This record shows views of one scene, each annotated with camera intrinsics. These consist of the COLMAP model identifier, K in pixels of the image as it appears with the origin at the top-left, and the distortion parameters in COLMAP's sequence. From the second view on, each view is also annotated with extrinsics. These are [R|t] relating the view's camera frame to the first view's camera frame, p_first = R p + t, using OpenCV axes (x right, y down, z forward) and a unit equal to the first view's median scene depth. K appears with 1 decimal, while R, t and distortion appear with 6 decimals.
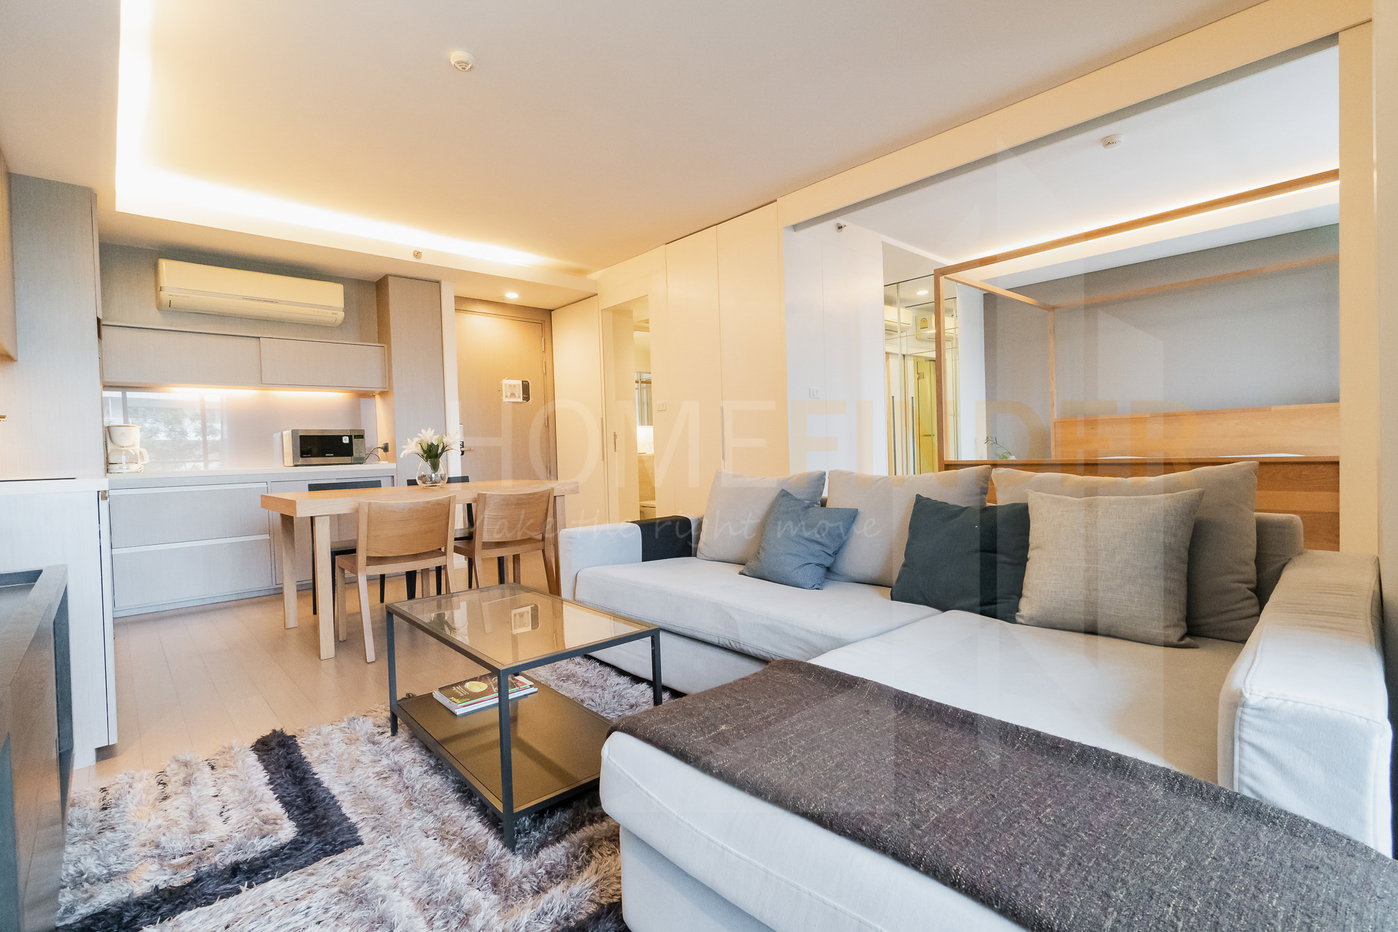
lens RADIAL K [[610.1, 0, 687.4], [0, 610.1, 461.1], [0, 0, 1]] dist [-0.042919, 0.021137]
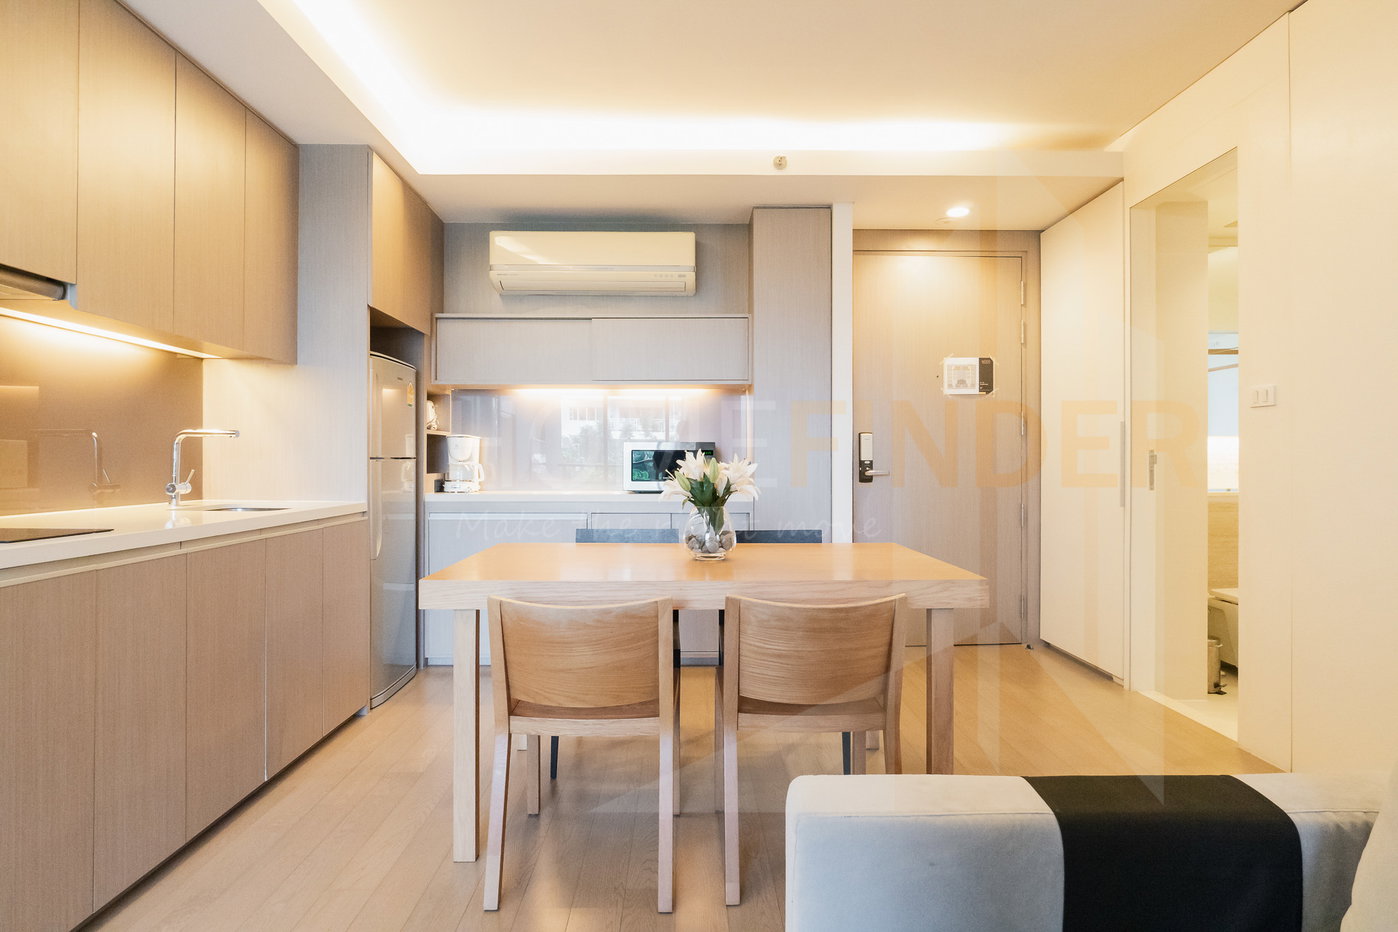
lens RADIAL K [[755.6, 0, 699.0], [0, 755.6, 466.0], [0, 0, 1]] dist [0.002246, 0.000432]
pose [[0.751630, 0.032614, -0.658778, 0.012193], [-0.034384, 0.999356, 0.010246, -0.031730], [0.658688, 0.014950, 0.752267, 0.330701]]
